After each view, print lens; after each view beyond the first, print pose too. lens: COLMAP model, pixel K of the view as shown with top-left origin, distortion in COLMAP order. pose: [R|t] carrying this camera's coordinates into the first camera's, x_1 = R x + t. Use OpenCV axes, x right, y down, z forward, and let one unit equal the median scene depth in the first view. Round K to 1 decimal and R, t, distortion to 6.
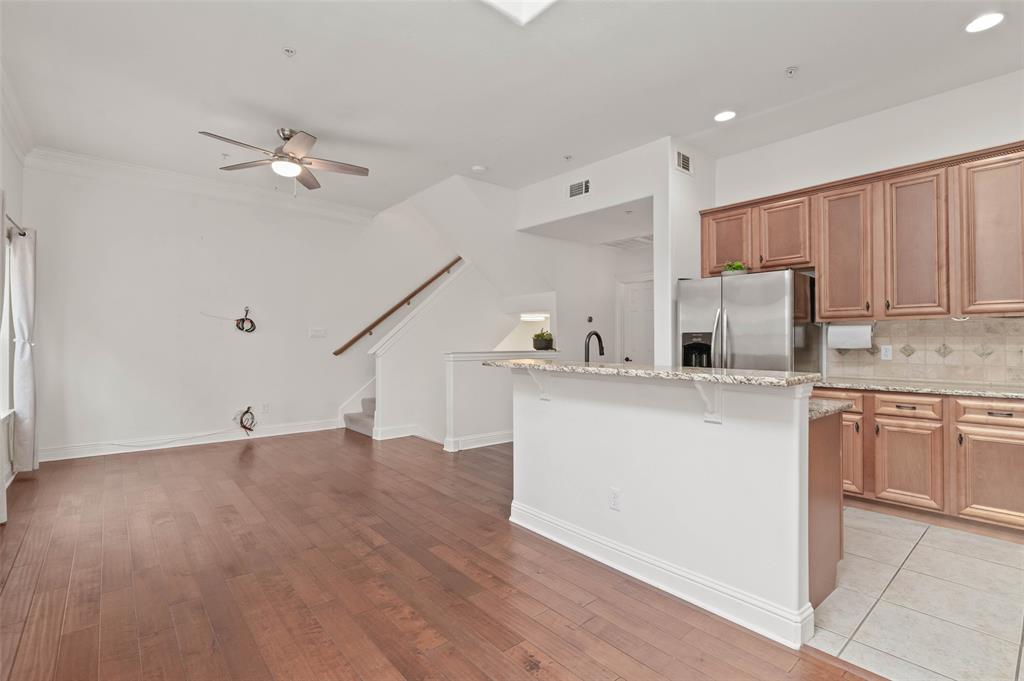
lens RADIAL K [[481.0, 0, 512.3], [0, 481.0, 328.8], [0, 0, 1]] dist [0.000598, 0.000094]
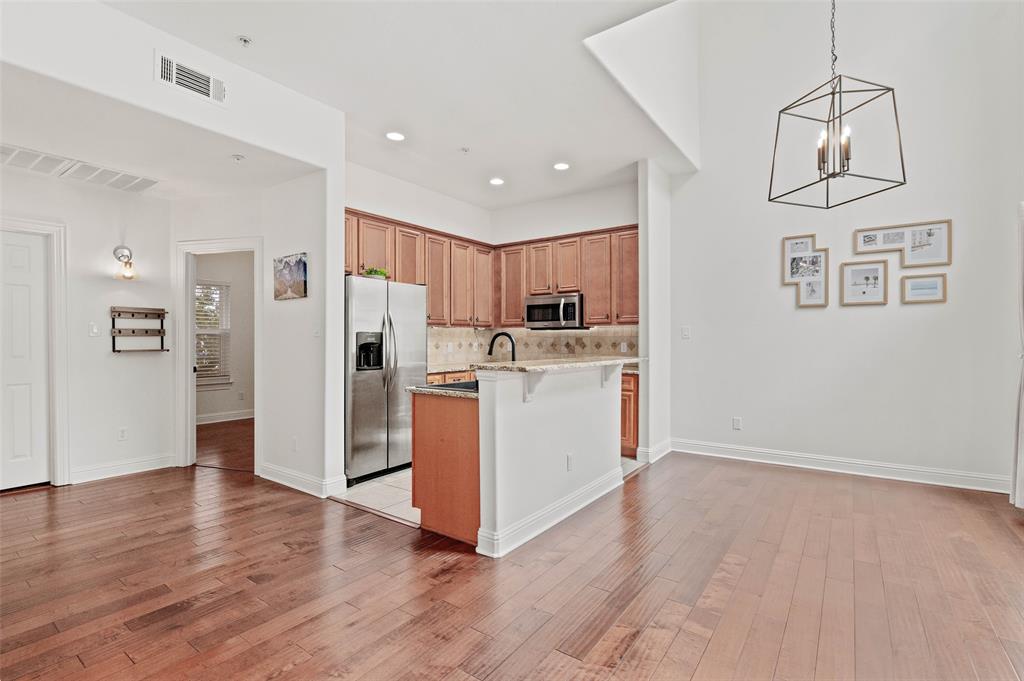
lens RADIAL K [[467.7, 0, 512.0], [0, 467.7, 340.5], [0, 0, 1]] dist [0.000673, 0.000099]
pose [[-0.239717, 0.004846, 0.970831, -0.634266], [-0.022577, 0.999689, -0.010564, 0.029030], [-0.970580, -0.024451, -0.239533, 0.943787]]
